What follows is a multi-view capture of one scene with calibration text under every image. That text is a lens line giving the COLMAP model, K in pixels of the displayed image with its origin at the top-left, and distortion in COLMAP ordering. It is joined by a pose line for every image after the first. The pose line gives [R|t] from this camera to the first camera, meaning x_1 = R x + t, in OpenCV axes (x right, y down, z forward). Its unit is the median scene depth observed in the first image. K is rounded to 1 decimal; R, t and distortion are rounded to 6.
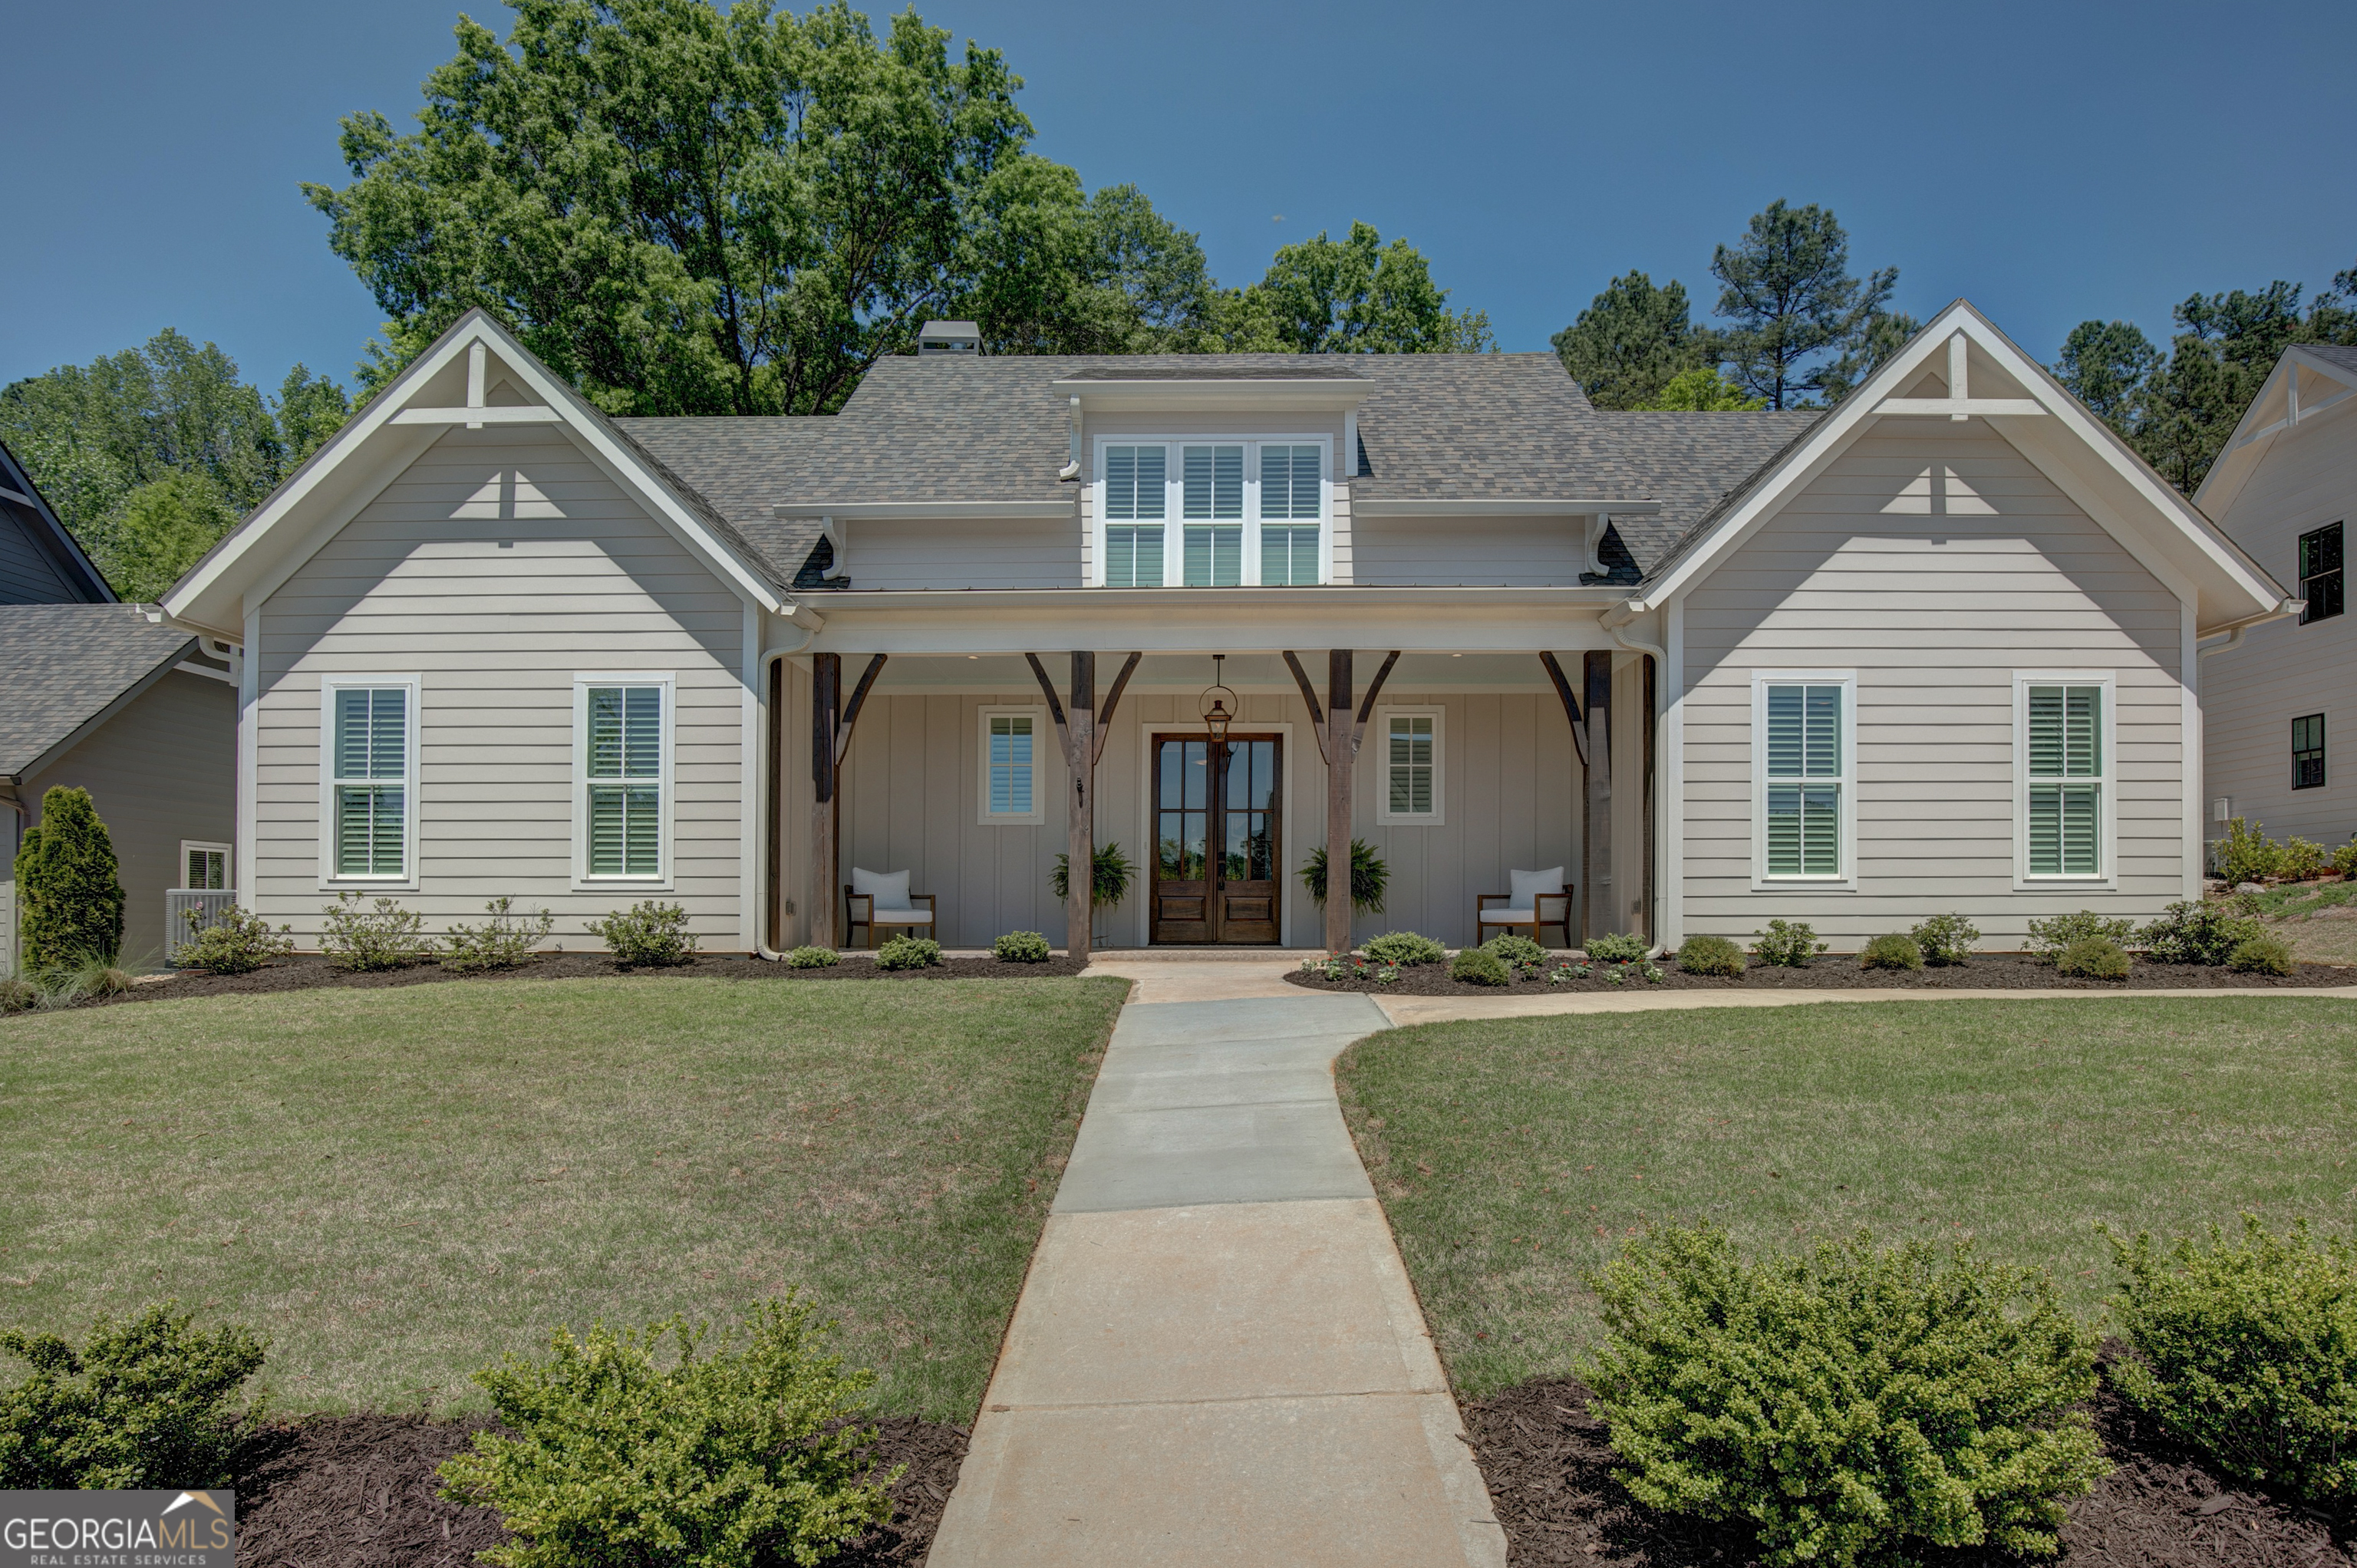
lens RADIAL K [[1213.3, 0, 1186.5], [0, 1213.3, 908.6], [0, 0, 1]] dist [-0.020996, -0.001044]
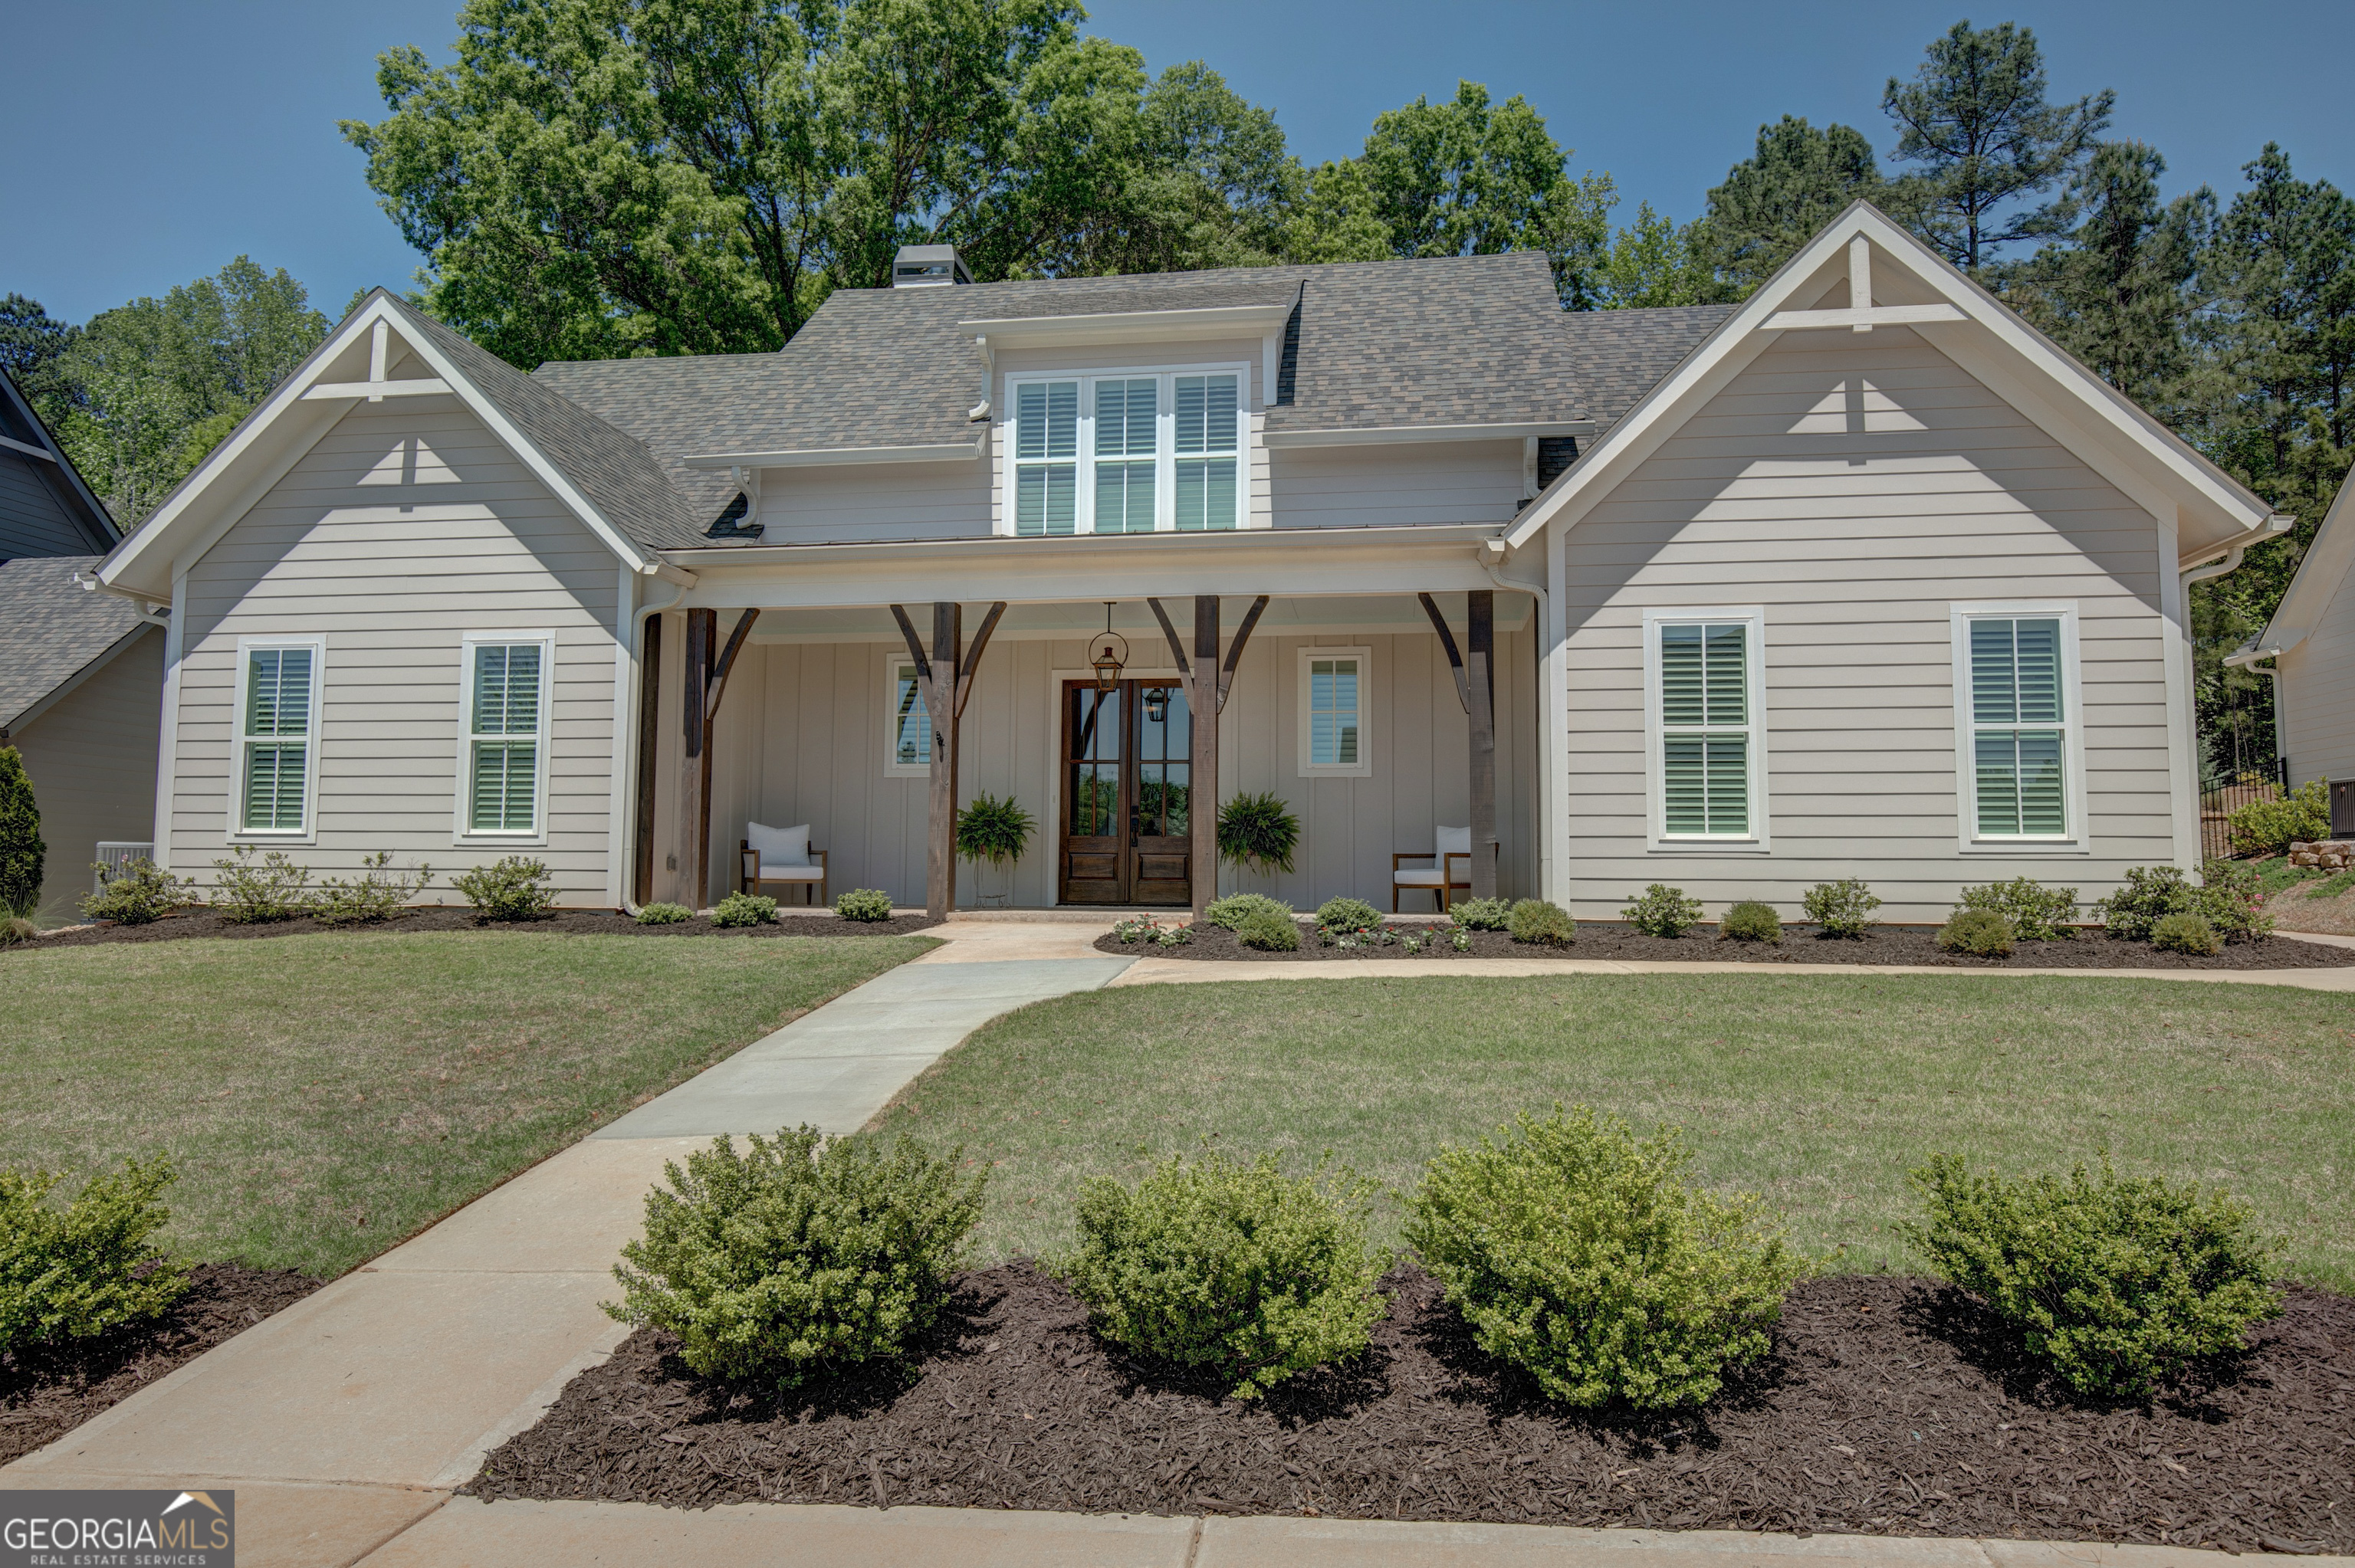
lens RADIAL K [[1427.8, 0, 1148.2], [0, 1427.8, 766.1], [0, 0, 1]] dist [-0.005232, 0.000540]
pose [[0.990089, -0.003572, -0.140395, 0.205029], [-0.005837, 0.997766, -0.066549, -0.004371], [0.140319, 0.066709, 0.987857, -0.091074]]
